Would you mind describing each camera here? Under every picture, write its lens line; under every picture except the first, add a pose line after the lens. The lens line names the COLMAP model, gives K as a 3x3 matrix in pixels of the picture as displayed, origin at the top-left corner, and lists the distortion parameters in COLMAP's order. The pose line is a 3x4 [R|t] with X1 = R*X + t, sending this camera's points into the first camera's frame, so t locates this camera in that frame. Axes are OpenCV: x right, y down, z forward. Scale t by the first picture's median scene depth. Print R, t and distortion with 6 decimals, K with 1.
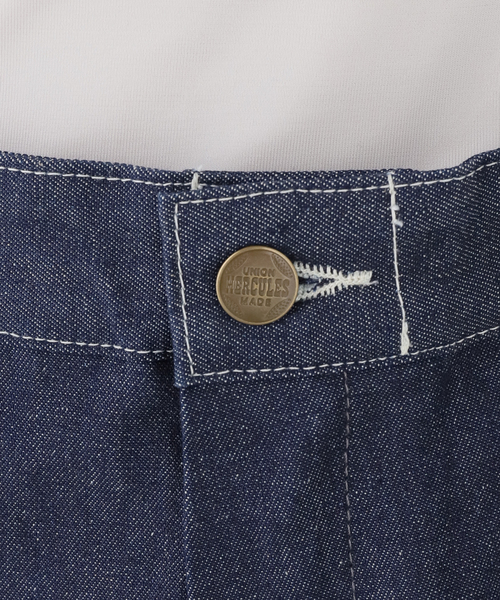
lens RADIAL K [[1637.9, 0, 250.8], [0, 1637.9, 300.1], [0, 0, 1]] dist [0.087800, 0.000000]
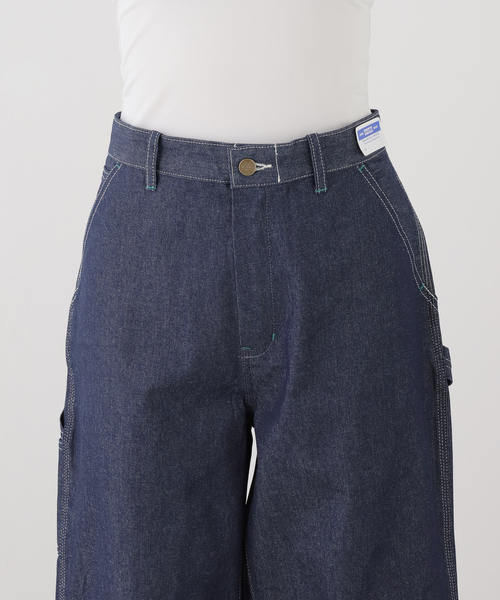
lens RADIAL K [[1637.9, 0, 250.4], [0, 1637.9, 295.7], [0, 0, 1]] dist [0.087800, 0.000000]
pose [[0.999211, 0.007124, -0.039073, 0.199182], [-0.006422, 0.999816, 0.018053, 0.276244], [0.039195, -0.017787, 0.999073, -3.742042]]
